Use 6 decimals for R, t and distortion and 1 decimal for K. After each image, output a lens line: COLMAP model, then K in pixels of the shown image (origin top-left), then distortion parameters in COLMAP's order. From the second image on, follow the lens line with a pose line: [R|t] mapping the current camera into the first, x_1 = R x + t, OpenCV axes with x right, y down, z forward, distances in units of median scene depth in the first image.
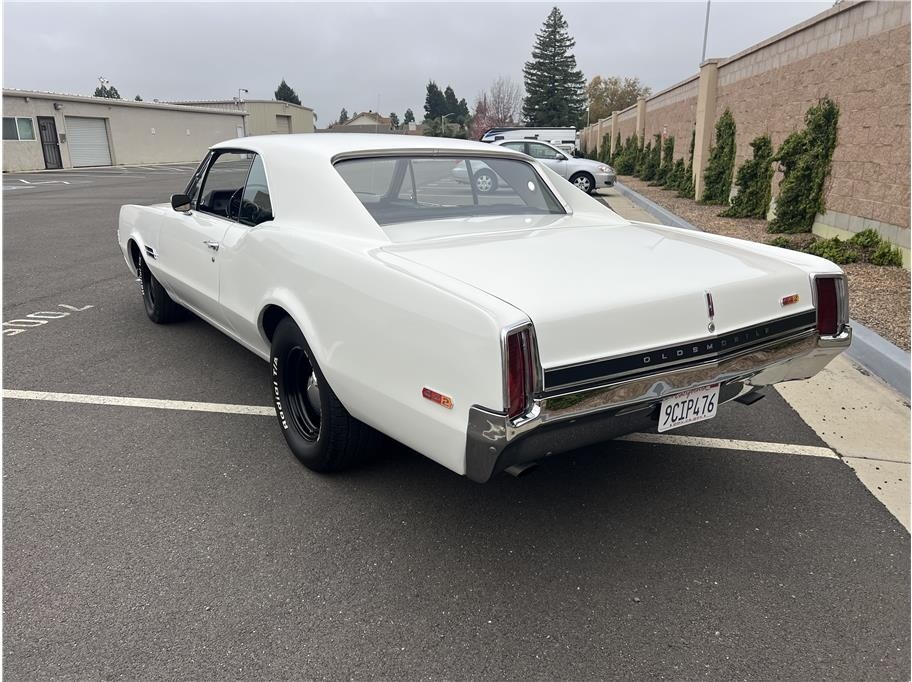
lens RADIAL K [[677.5, 0, 452.2], [0, 677.5, 340.0], [0, 0, 1]] dist [0.053265, -0.054626]
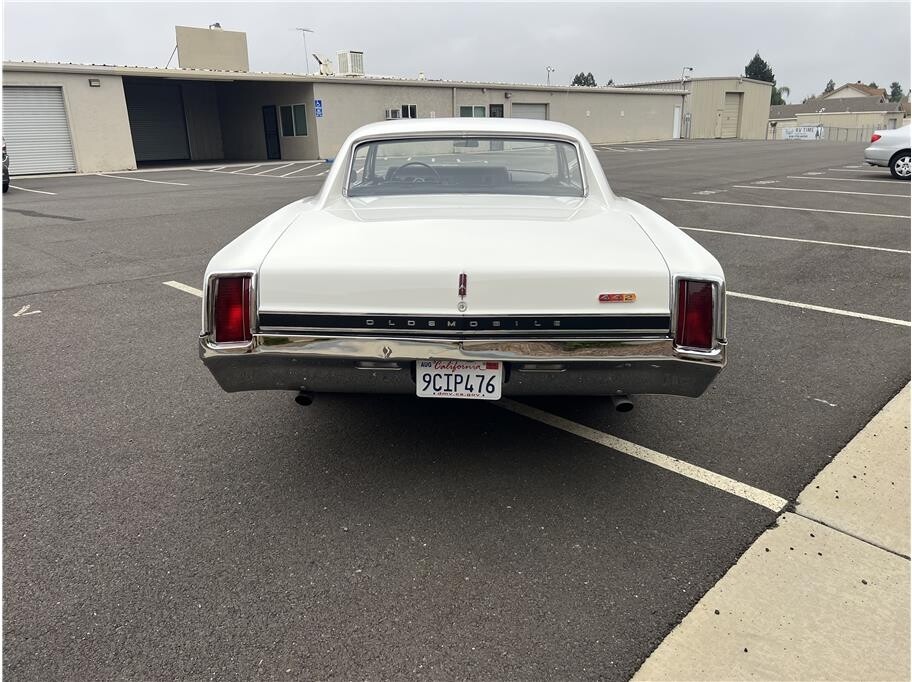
lens RADIAL K [[677.5, 0, 452.2], [0, 677.5, 340.0], [0, 0, 1]] dist [0.053265, -0.054626]
pose [[0.806661, 0.164695, -0.567603, 0.590877], [-0.149341, 0.986023, 0.073864, -0.025869], [0.571835, 0.025183, 0.819982, 0.088818]]
